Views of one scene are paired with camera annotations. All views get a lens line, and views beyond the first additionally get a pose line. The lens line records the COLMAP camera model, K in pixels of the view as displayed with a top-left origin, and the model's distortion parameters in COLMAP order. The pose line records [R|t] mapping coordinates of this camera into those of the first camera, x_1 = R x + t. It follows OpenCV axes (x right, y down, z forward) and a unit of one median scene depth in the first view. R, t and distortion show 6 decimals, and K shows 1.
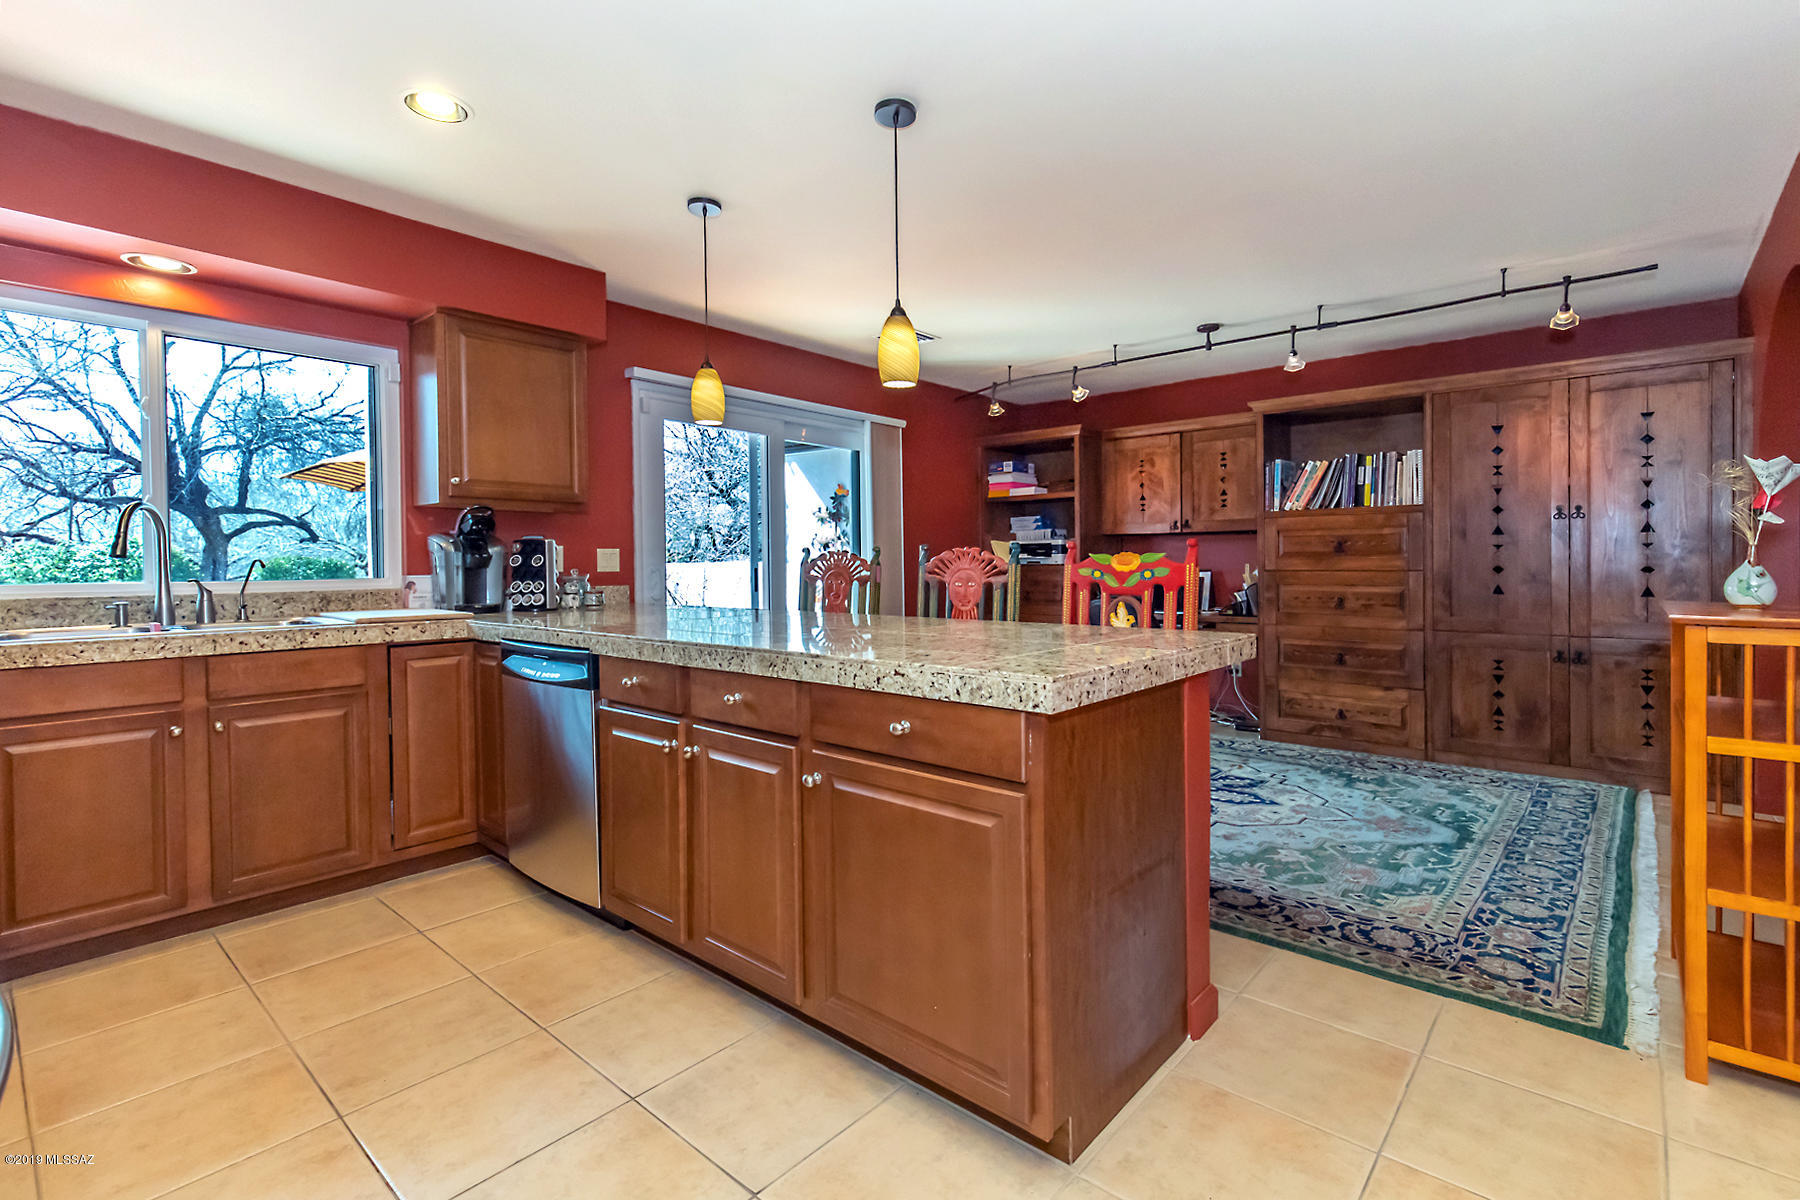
lens RADIAL K [[842.0, 0, 873.0], [0, 842.0, 573.0], [0, 0, 1]] dist [0.013146, -0.002574]
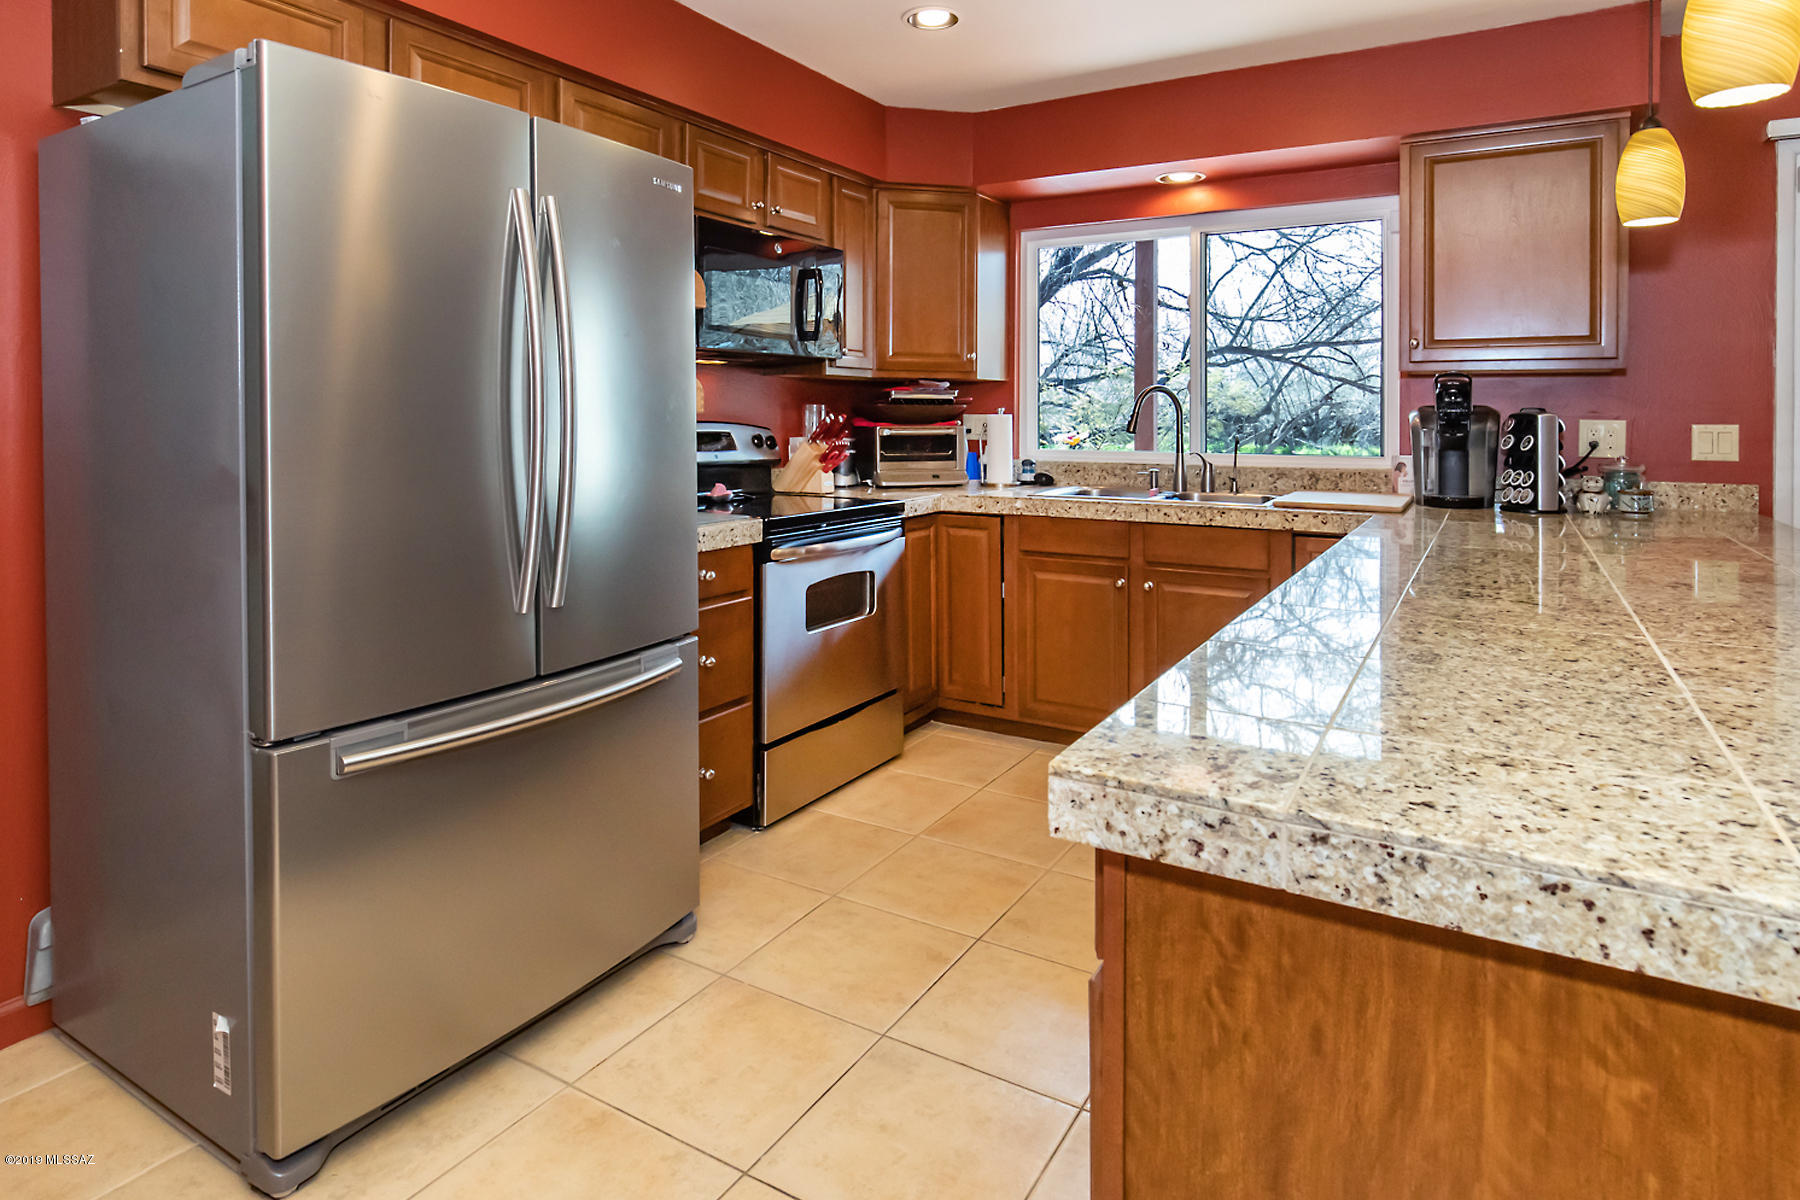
lens RADIAL K [[965.9, 0, 939.4], [0, 965.9, 430.7], [0, 0, 1]] dist [-0.007926, -0.000837]
pose [[0.212102, 0.022249, -0.976994, 0.426873], [-0.017198, 0.999671, 0.019031, -0.045782], [0.977096, 0.012766, 0.212415, 0.464121]]
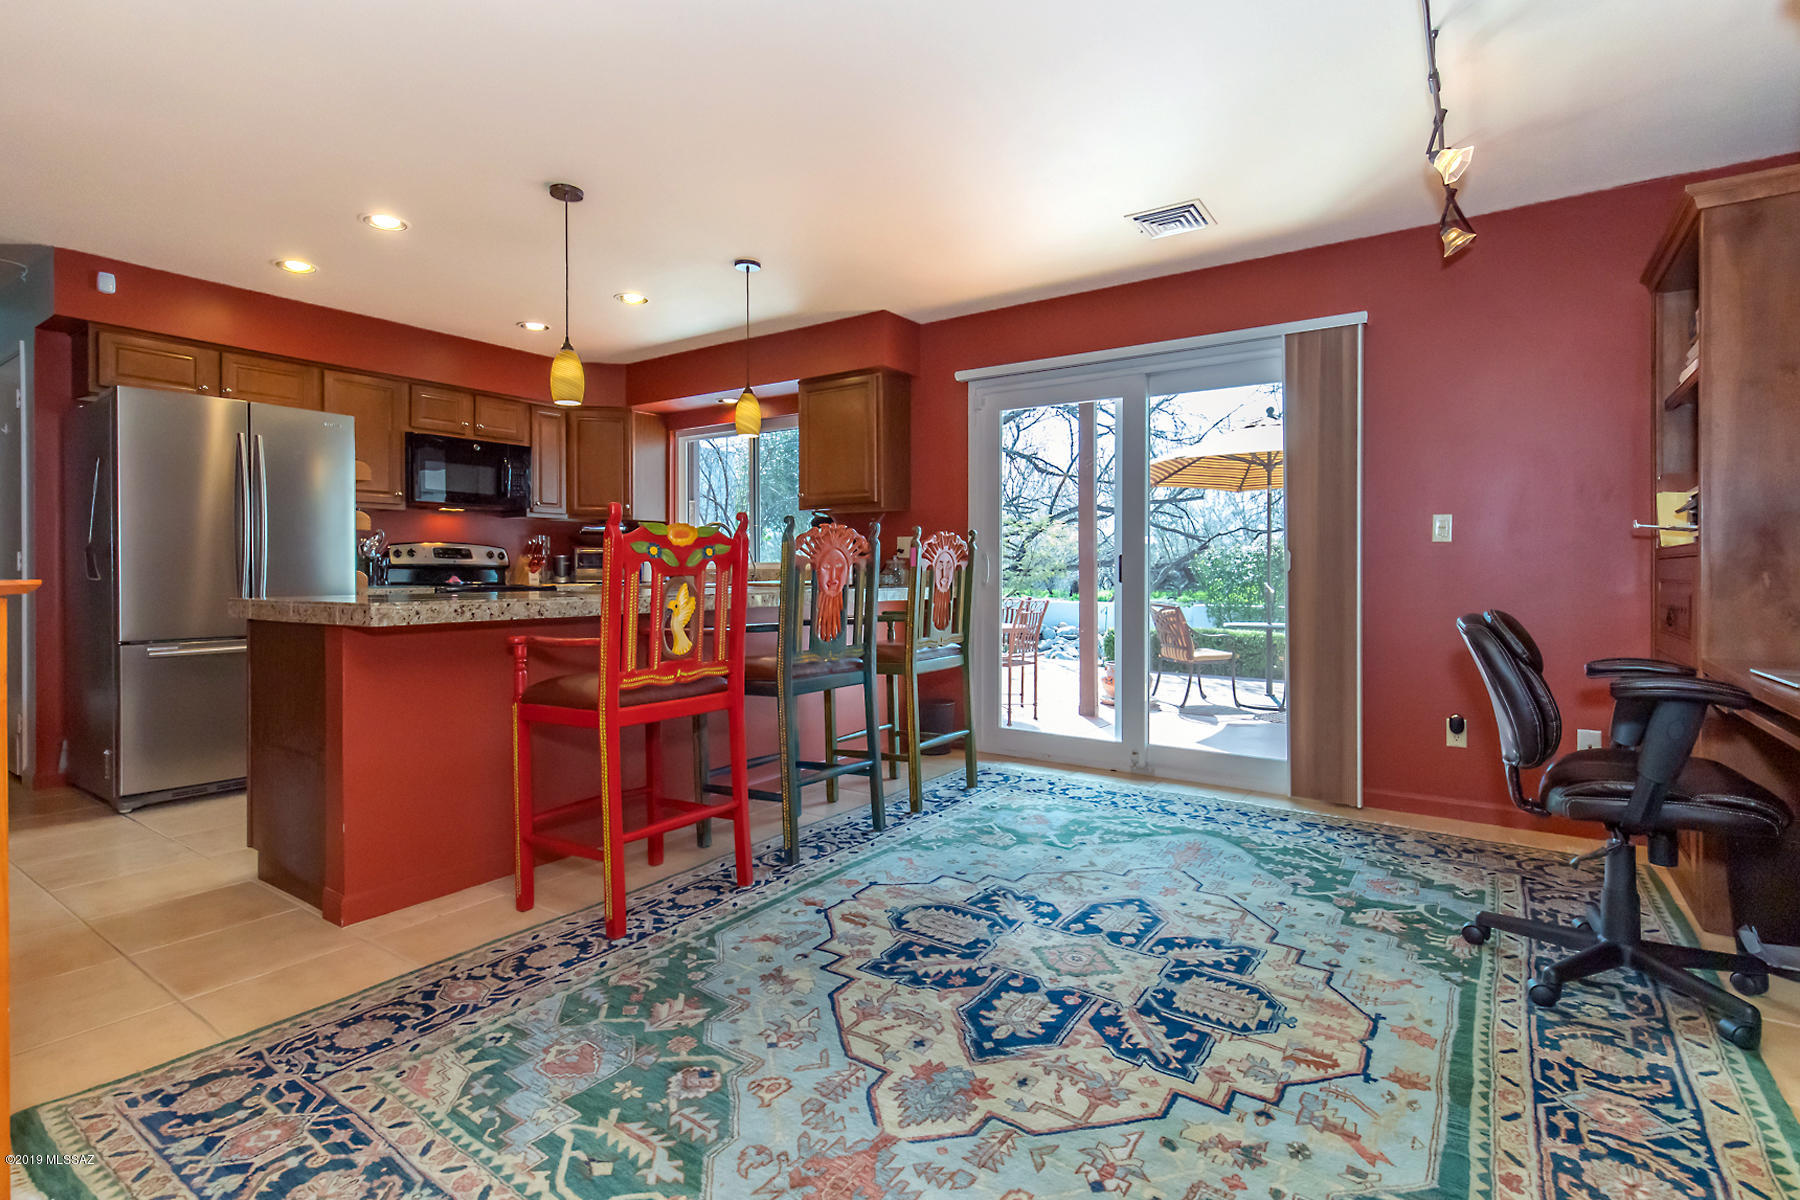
lens RADIAL K [[842.0, 0, 894.6], [0, 842.0, 584.1], [0, 0, 1]] dist [0.013146, -0.002574]
pose [[0.122685, 0.021693, -0.992209, 1.261466], [-0.012171, 0.999719, 0.020352, 0.016579], [0.992371, 0.009579, 0.122914, 1.232354]]
